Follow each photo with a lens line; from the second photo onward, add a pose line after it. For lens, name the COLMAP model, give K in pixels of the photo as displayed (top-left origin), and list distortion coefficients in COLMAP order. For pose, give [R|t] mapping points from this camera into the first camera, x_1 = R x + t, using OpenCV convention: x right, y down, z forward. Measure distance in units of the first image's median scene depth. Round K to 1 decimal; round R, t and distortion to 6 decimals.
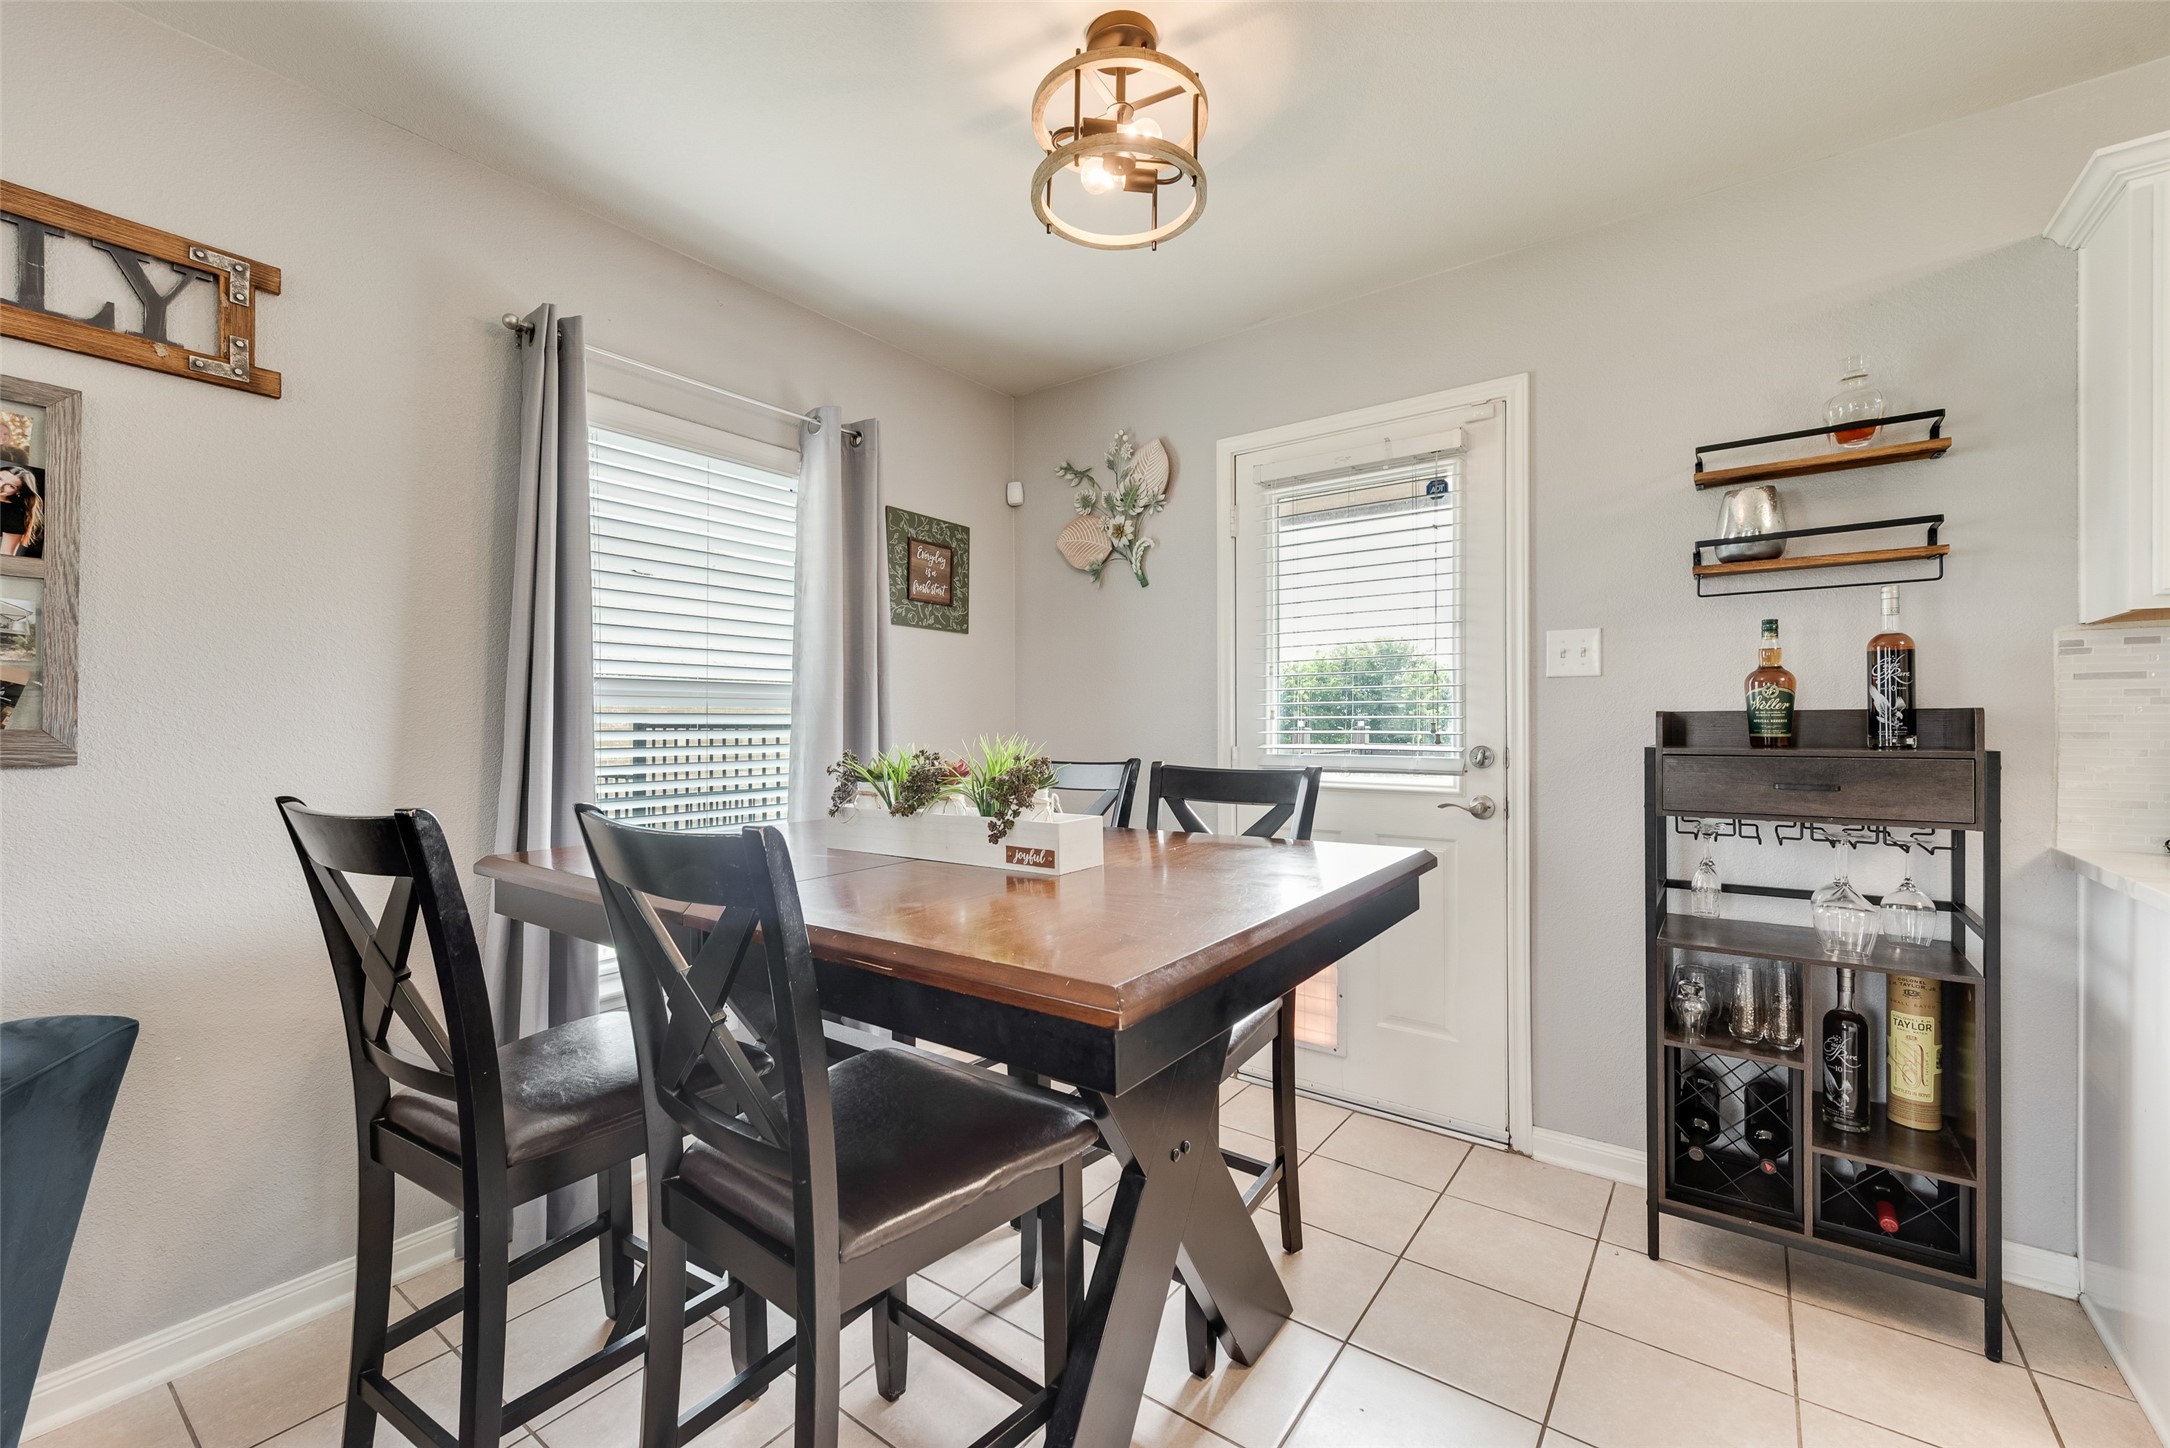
lens RADIAL K [[896.6, 0, 1075.8], [0, 896.6, 723.1], [0, 0, 1]] dist [0.011688, -0.003805]
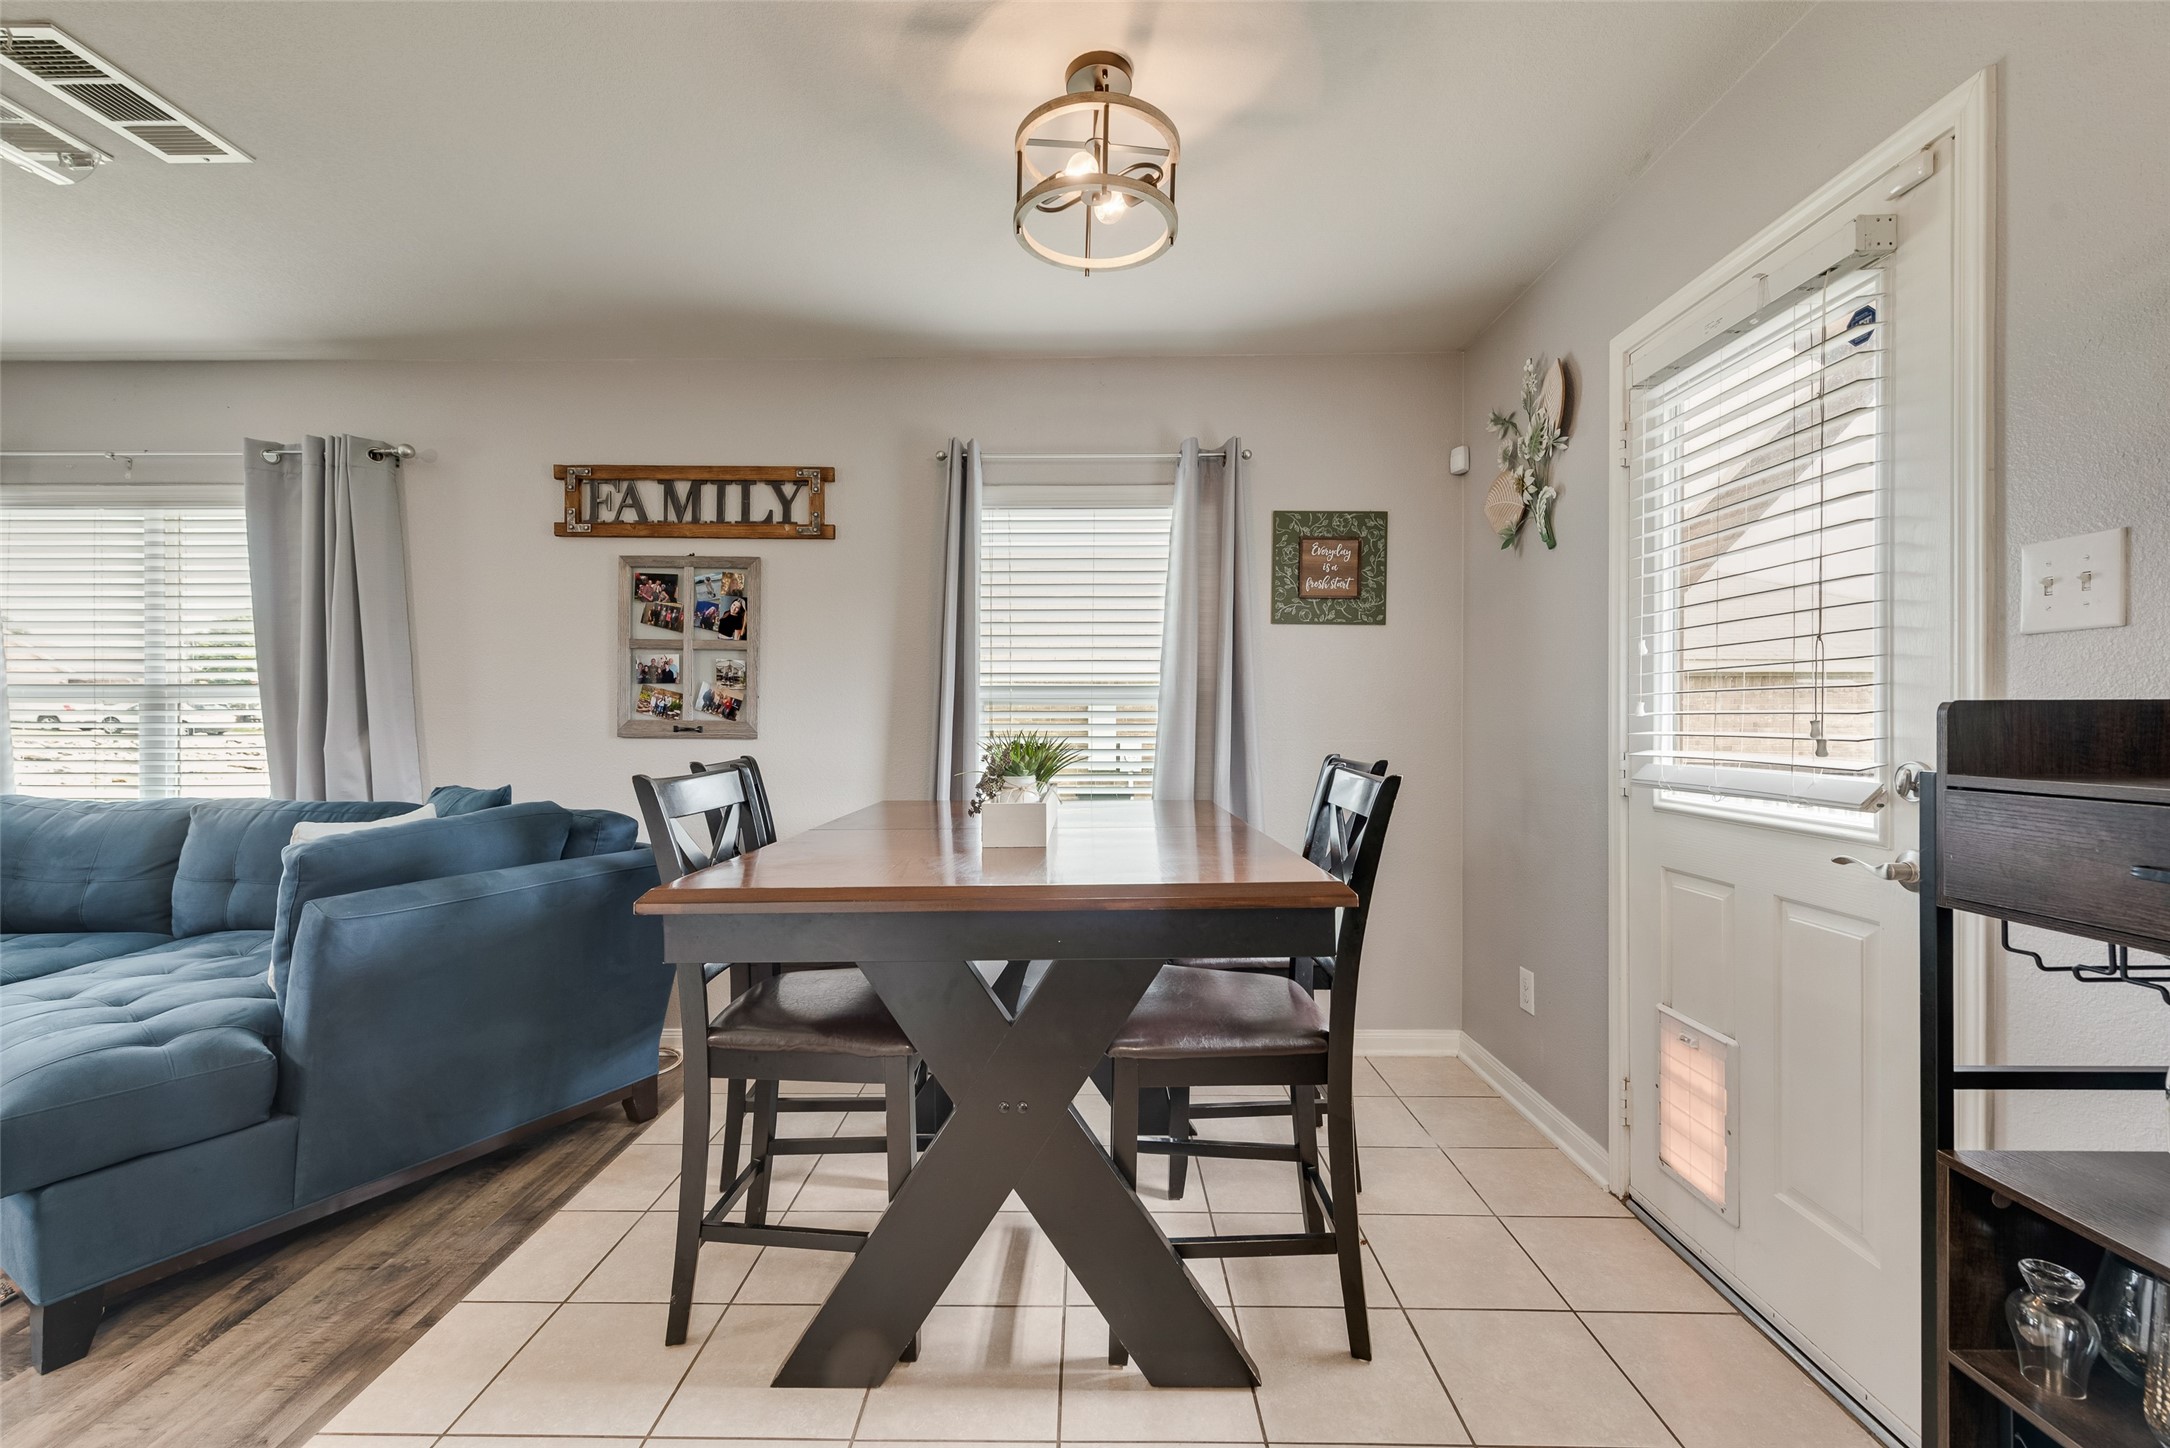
lens RADIAL K [[896.6, 0, 1076.7], [0, 896.6, 718.6], [0, 0, 1]] dist [0.011688, -0.003805]
pose [[0.588375, 0.002915, -0.808583, 0.752658], [-0.000209, 0.999994, 0.003452, -0.005381], [0.808588, -0.001862, 0.588372, 0.295574]]
